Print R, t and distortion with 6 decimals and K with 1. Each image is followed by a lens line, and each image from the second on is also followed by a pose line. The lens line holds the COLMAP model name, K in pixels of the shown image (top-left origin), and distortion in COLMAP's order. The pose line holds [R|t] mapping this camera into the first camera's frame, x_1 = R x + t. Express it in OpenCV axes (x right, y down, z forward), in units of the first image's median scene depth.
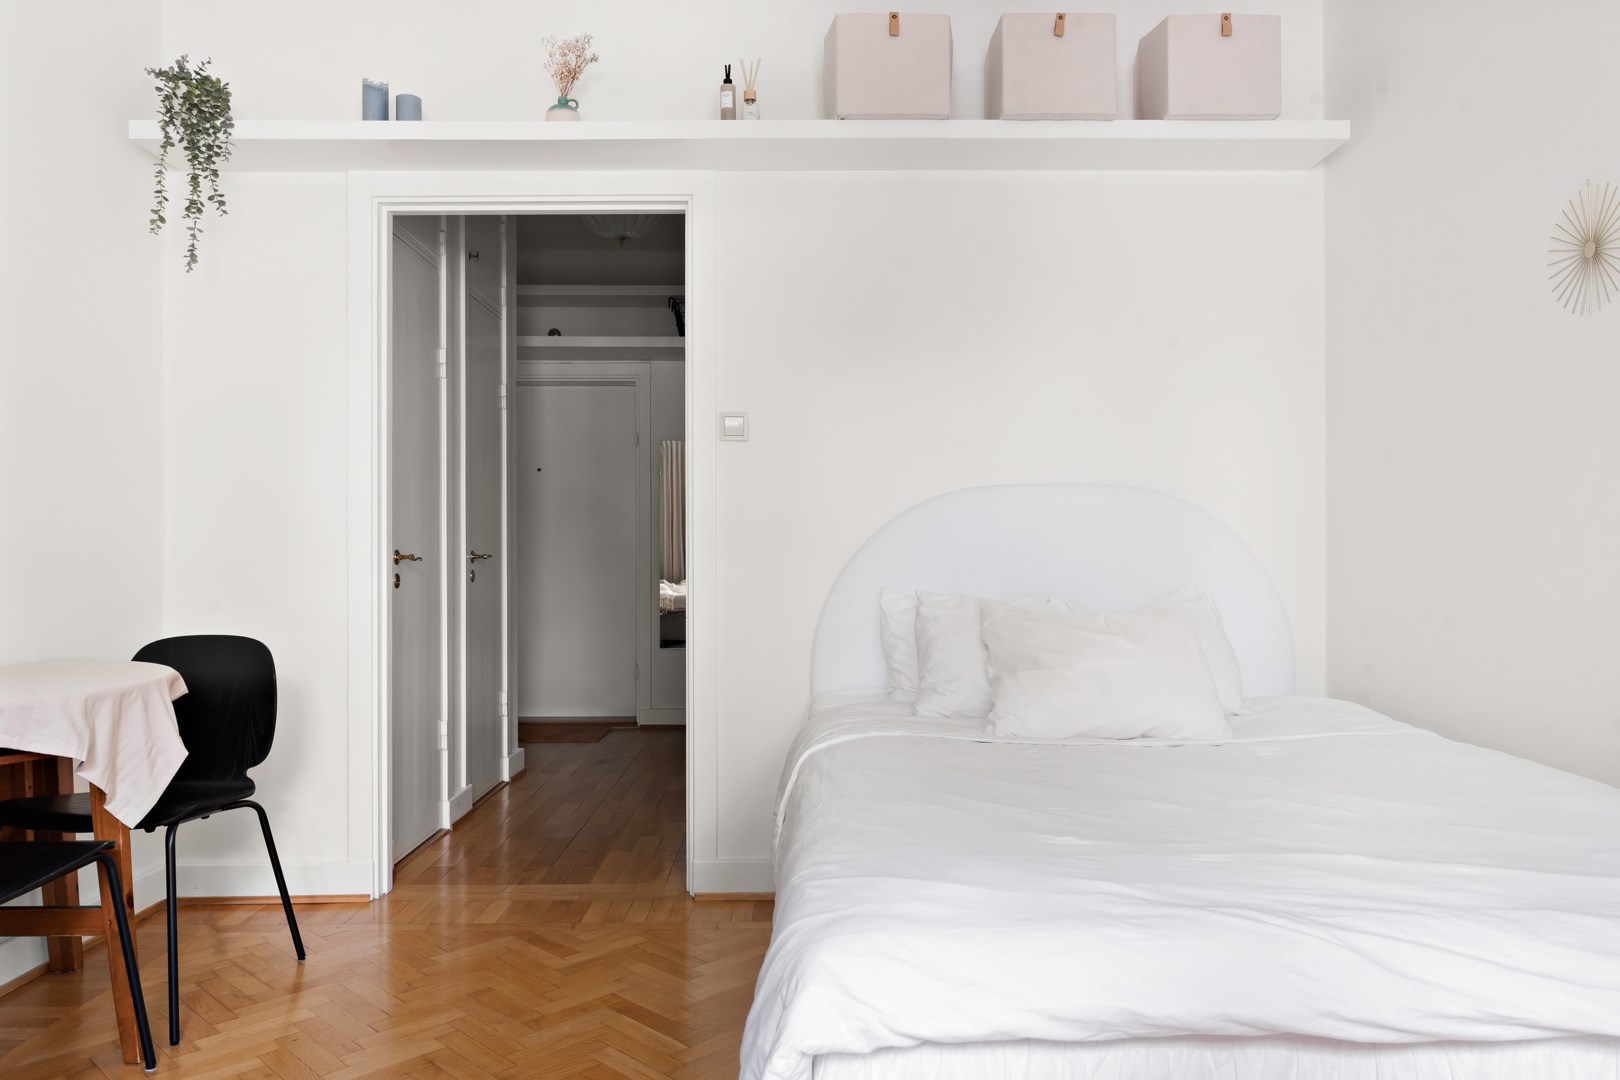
lens RADIAL K [[1133.8, 0, 812.6], [0, 1133.8, 546.3], [0, 0, 1]] dist [-0.002253, 0.001704]
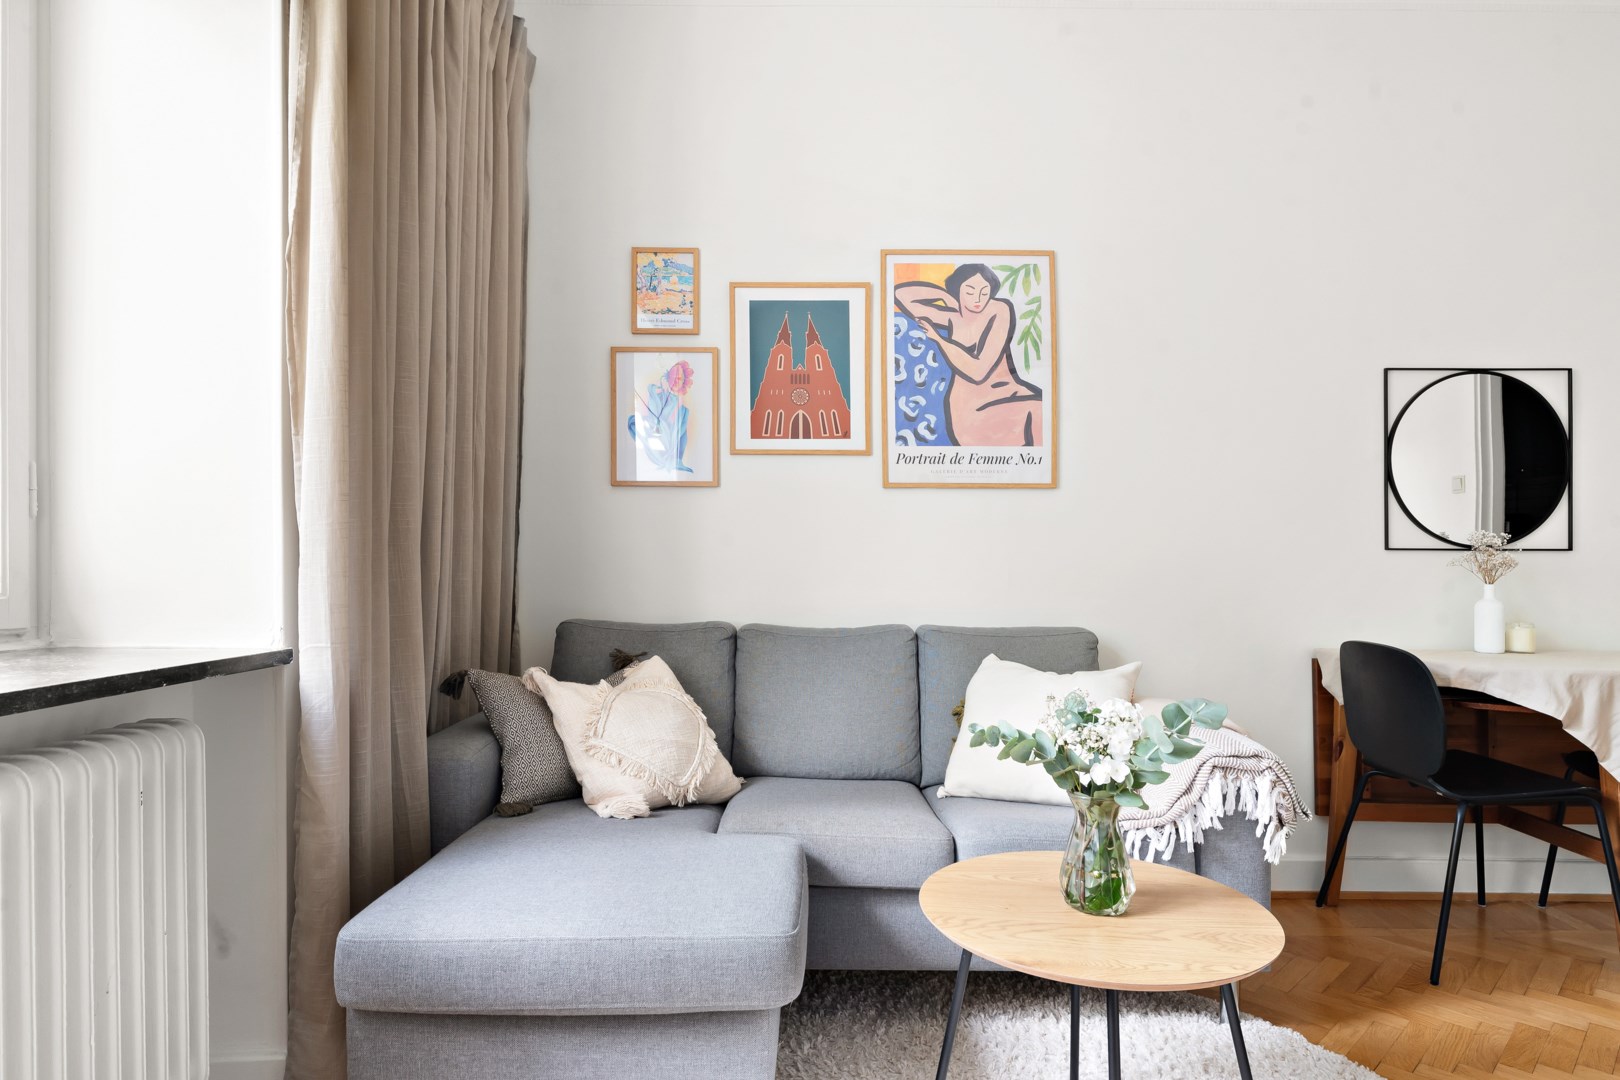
lens RADIAL K [[926.9, 0, 813.9], [0, 926.9, 551.7], [0, 0, 1]] dist [-0.003020, 0.002265]
pose [[-0.020853, -0.011328, -0.999718, 0.320134], [-0.001457, 0.999935, -0.011300, 0.002964], [0.999781, 0.001221, -0.020869, 0.095739]]
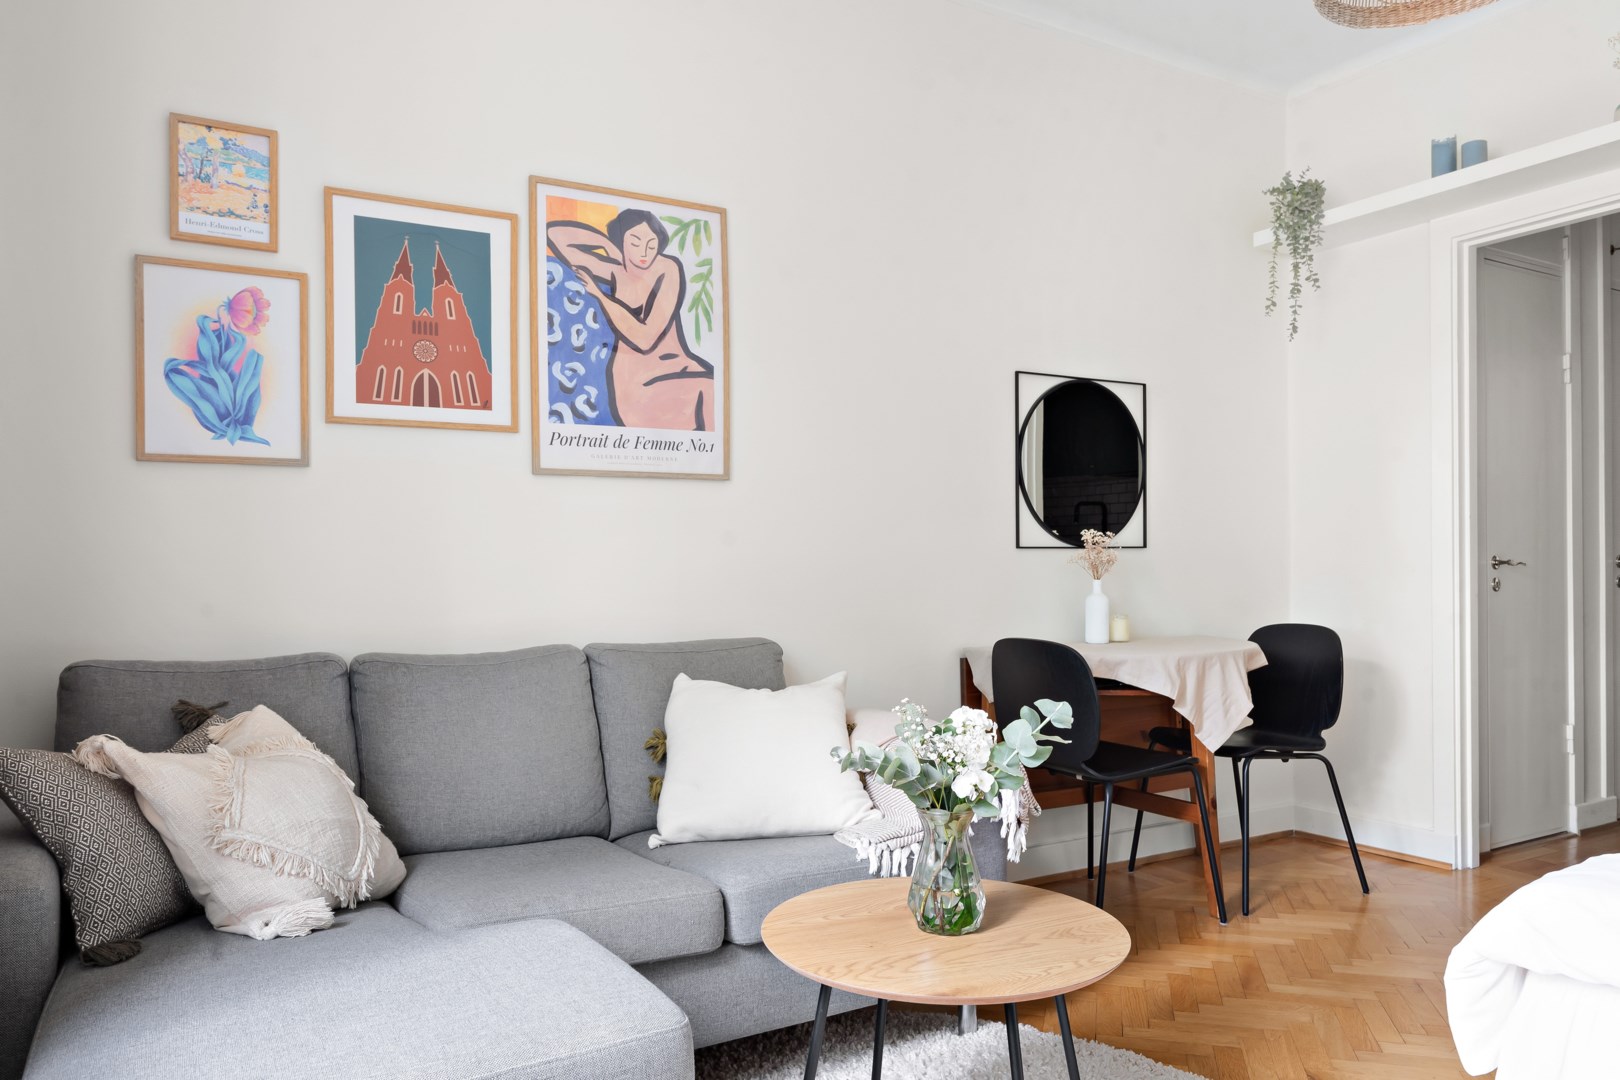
lens RADIAL K [[1133.8, 0, 809.2], [0, 1133.8, 553.6], [0, 0, 1]] dist [-0.002253, 0.001704]
pose [[0.495502, -0.009873, -0.868551, 0.287244], [0.011437, 0.999923, -0.004842, -0.001263], [0.868532, -0.007534, 0.495577, -0.110556]]
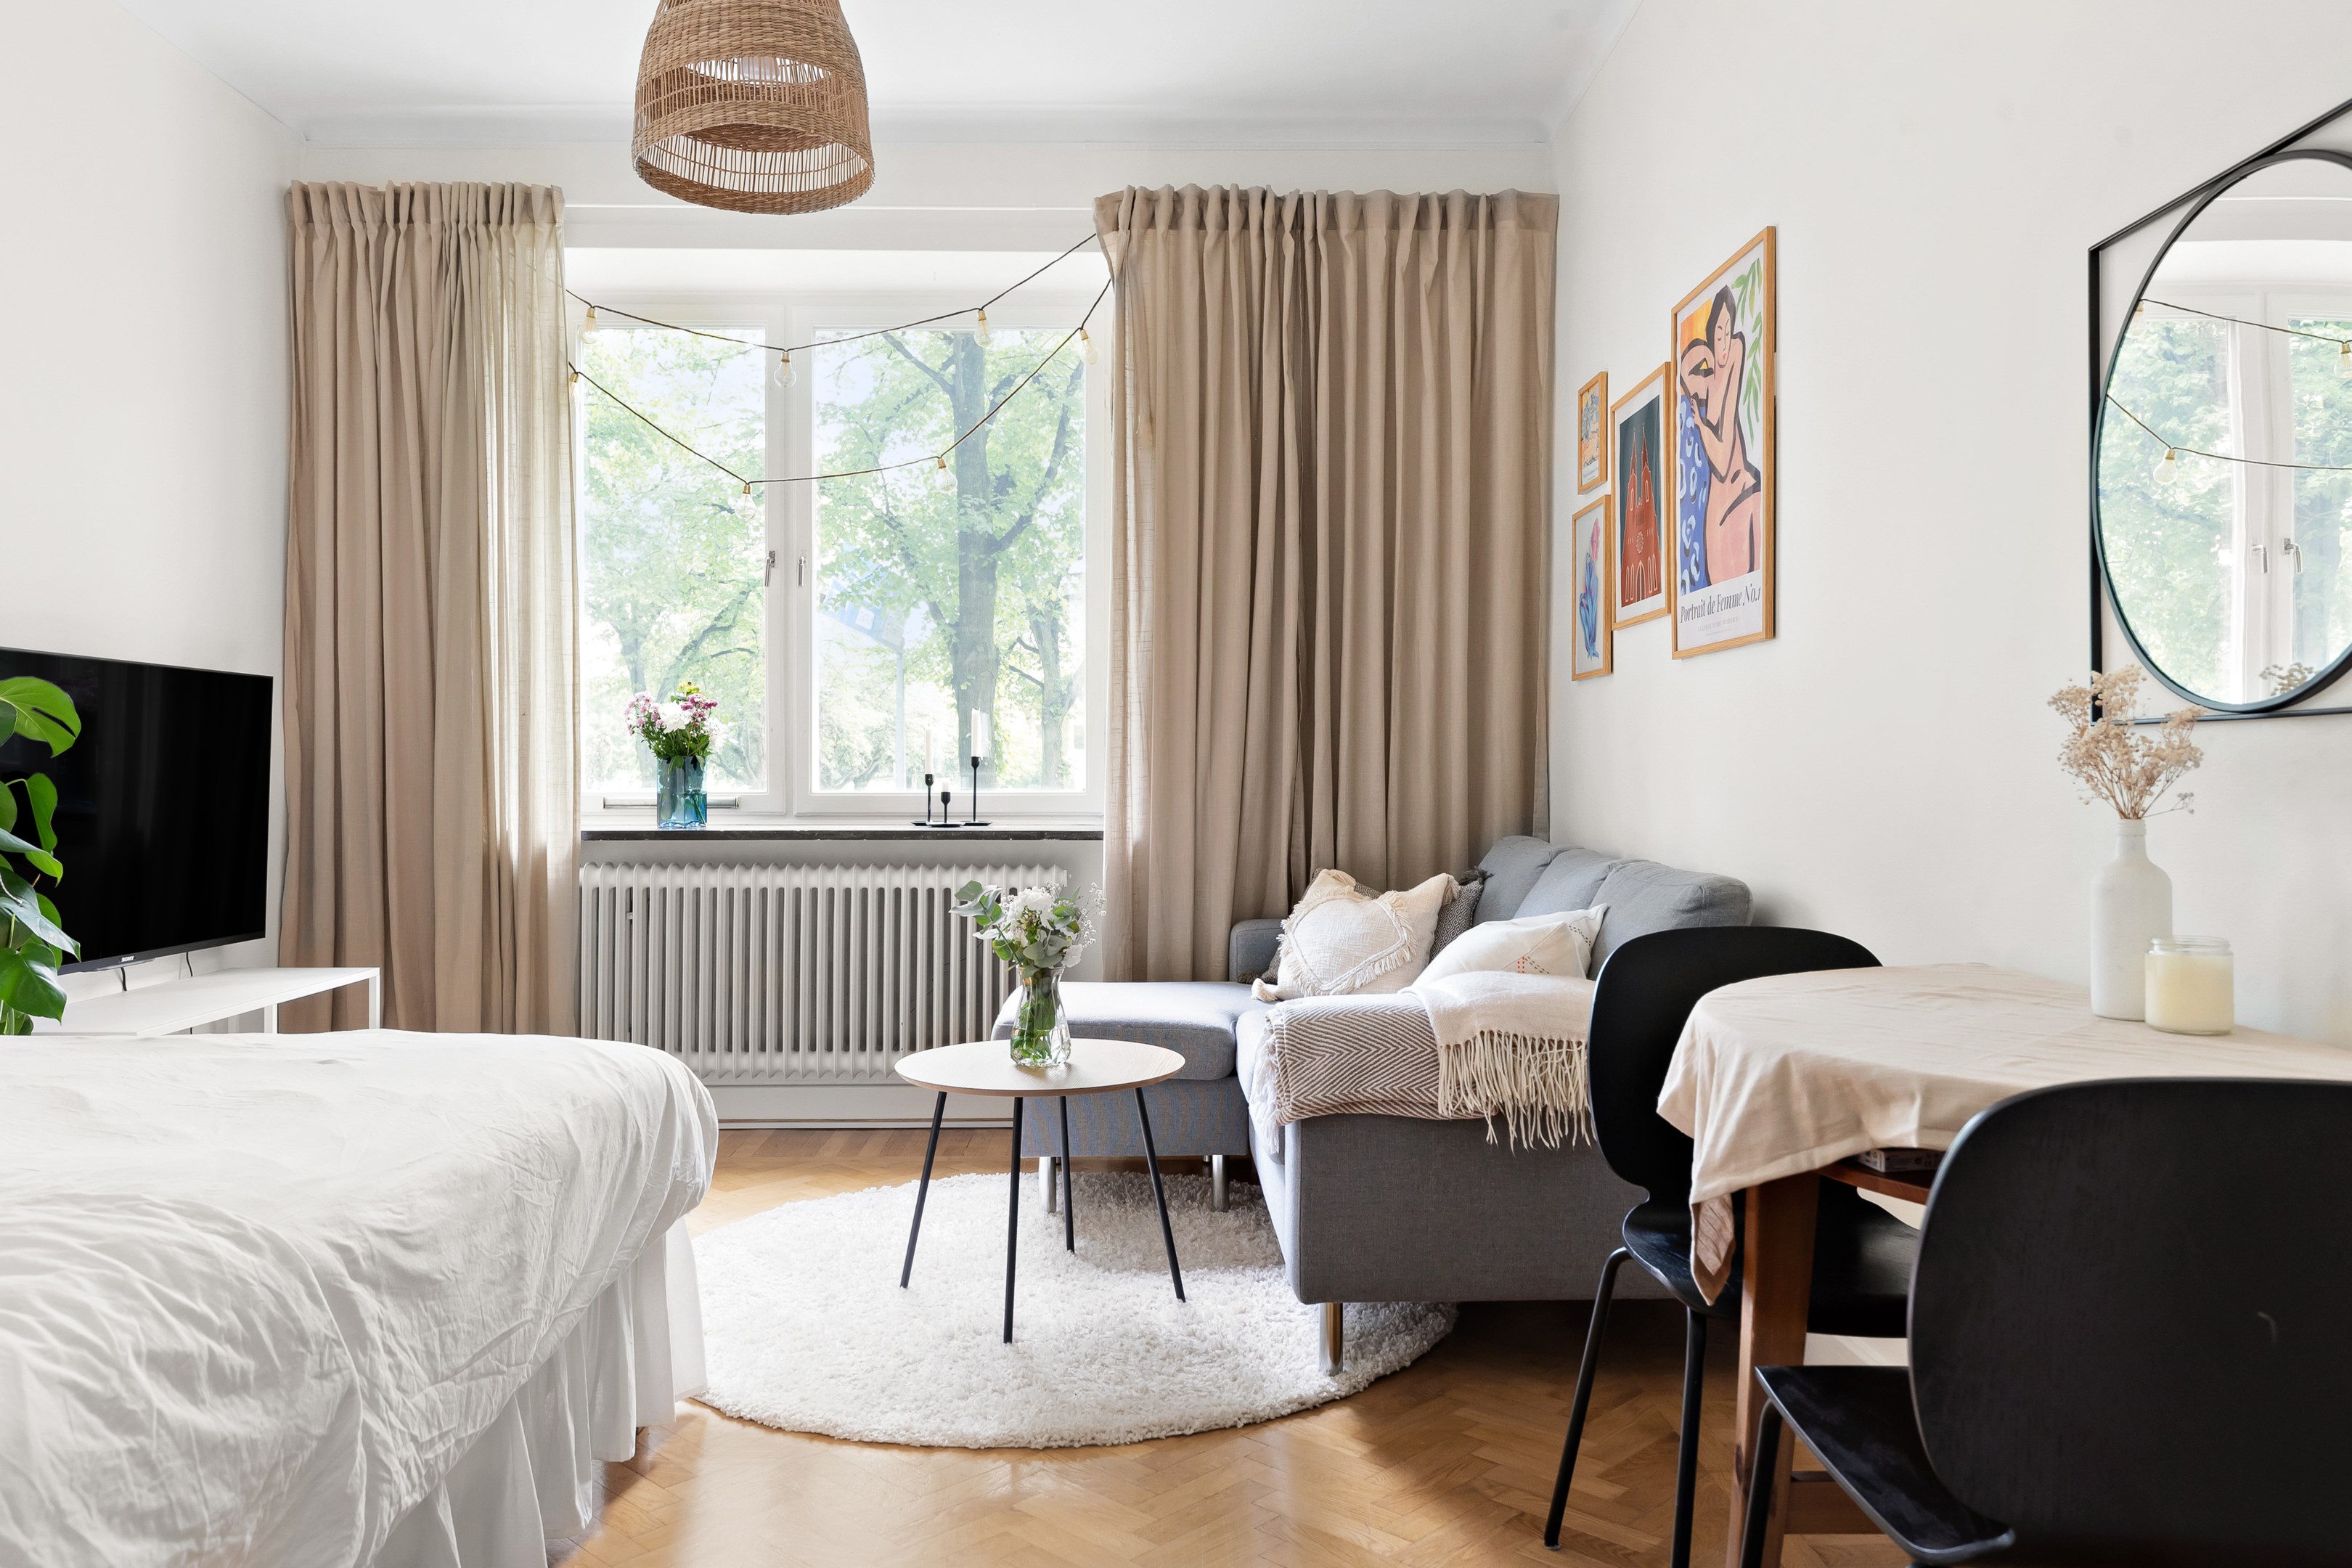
lens RADIAL K [[1701.6, 0, 1177.1], [0, 1701.6, 783.2], [0, 0, 1]] dist [-0.004613, -0.000746]
pose [[-0.999986, -0.002179, -0.004914, -0.260021], [-0.002175, 0.999997, -0.000661, 0.013159], [0.004915, -0.000650, -0.999988, 1.286379]]
